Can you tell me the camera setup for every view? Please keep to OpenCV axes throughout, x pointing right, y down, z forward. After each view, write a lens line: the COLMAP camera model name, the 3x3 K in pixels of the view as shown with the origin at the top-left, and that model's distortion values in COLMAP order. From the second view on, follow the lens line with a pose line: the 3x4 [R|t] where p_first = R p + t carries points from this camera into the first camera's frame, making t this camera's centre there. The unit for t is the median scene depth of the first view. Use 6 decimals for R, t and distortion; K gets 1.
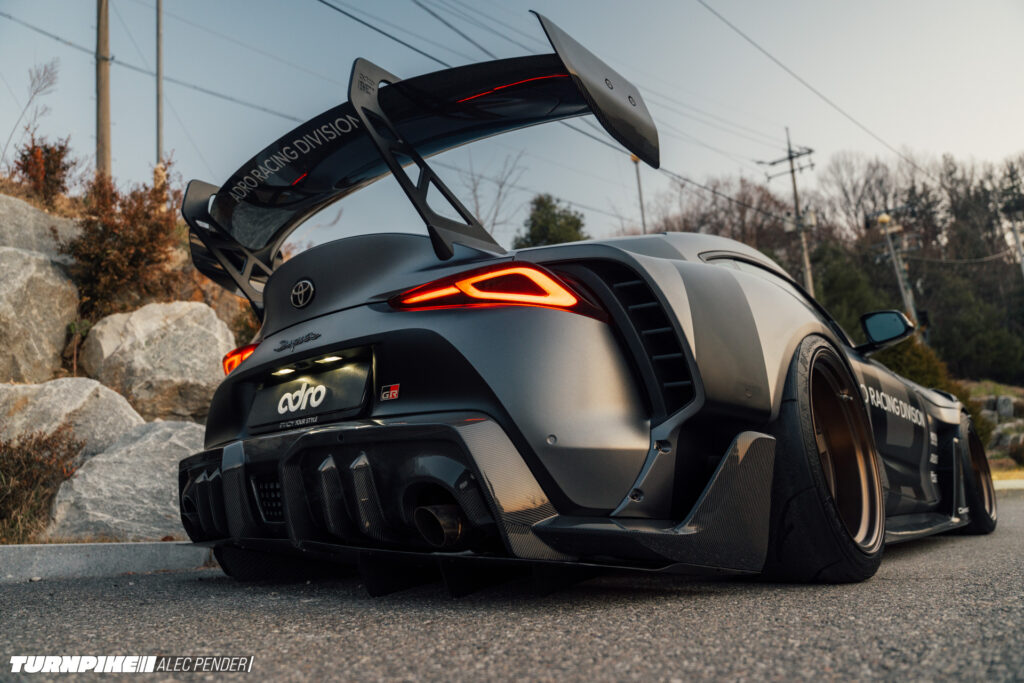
lens RADIAL K [[675.0, 0, 512.0], [0, 675.0, 341.5], [0, 0, 1]] dist [0.001445, 0.000202]
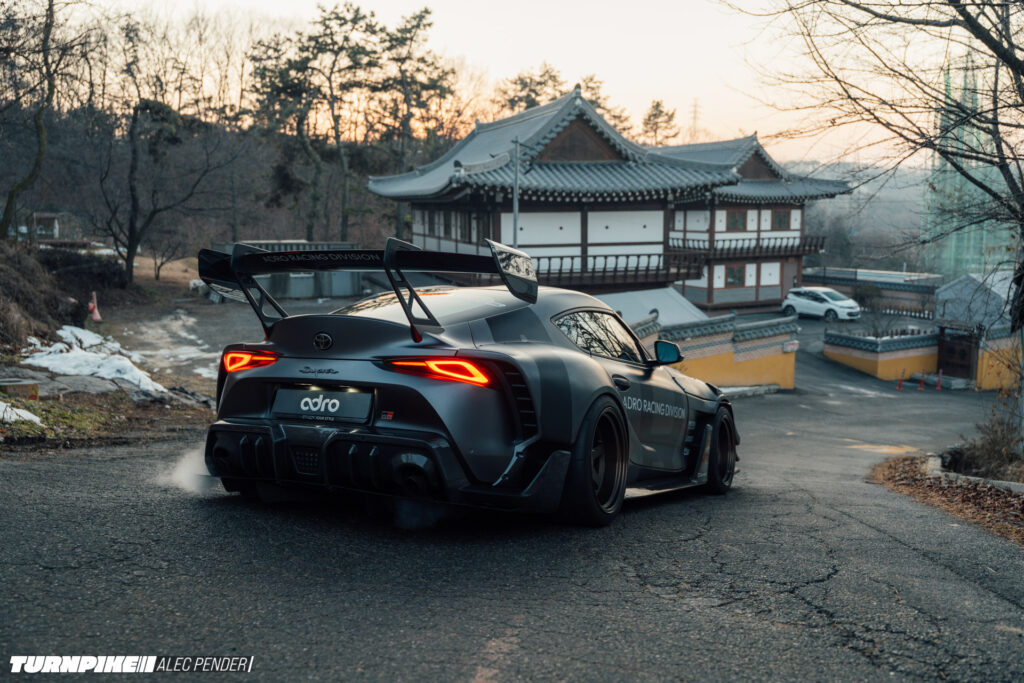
lens RADIAL K [[822.3, 0, 512.0], [0, 822.3, 341.5], [0, 0, 1]] dist [-0.008613, 0.008768]
pose [[0.961626, 0.109390, 0.251614, -0.410132], [-0.142979, 0.982511, 0.119289, -0.424092], [-0.234165, -0.150686, 0.960448, -1.205393]]
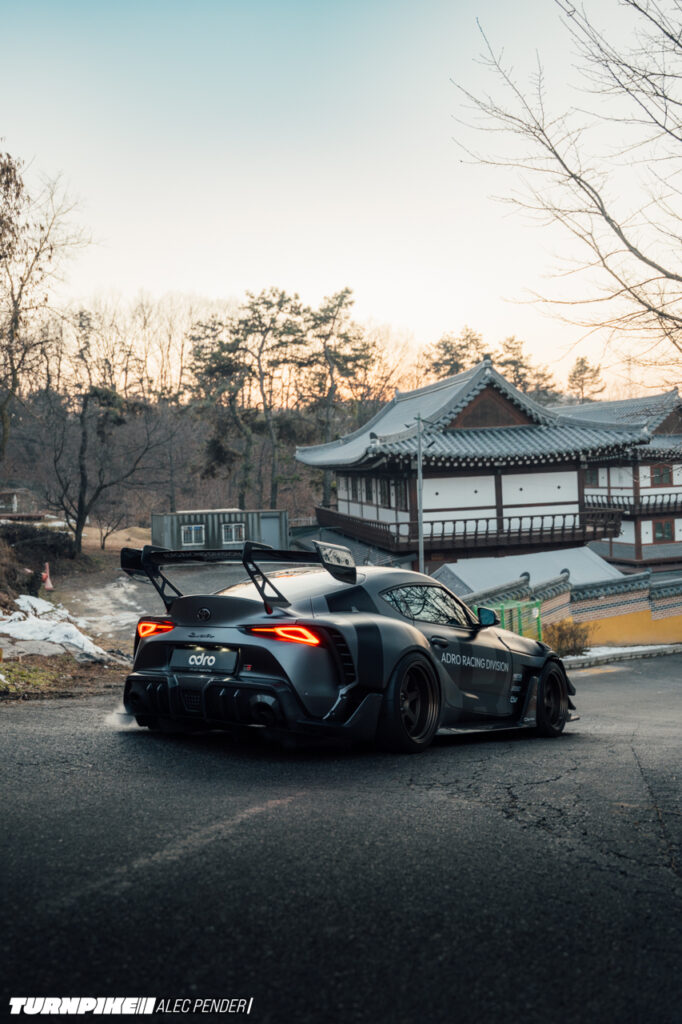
lens RADIAL K [[839.4, 0, 341.0], [0, 839.4, 512.0], [0, 0, 1]] dist [-0.018785, -0.000208]
pose [[0.988238, 0.105585, 0.110626, -0.220840], [-0.109651, 0.993476, 0.031321, -0.626206], [-0.106598, -0.043083, 0.993368, -2.135925]]
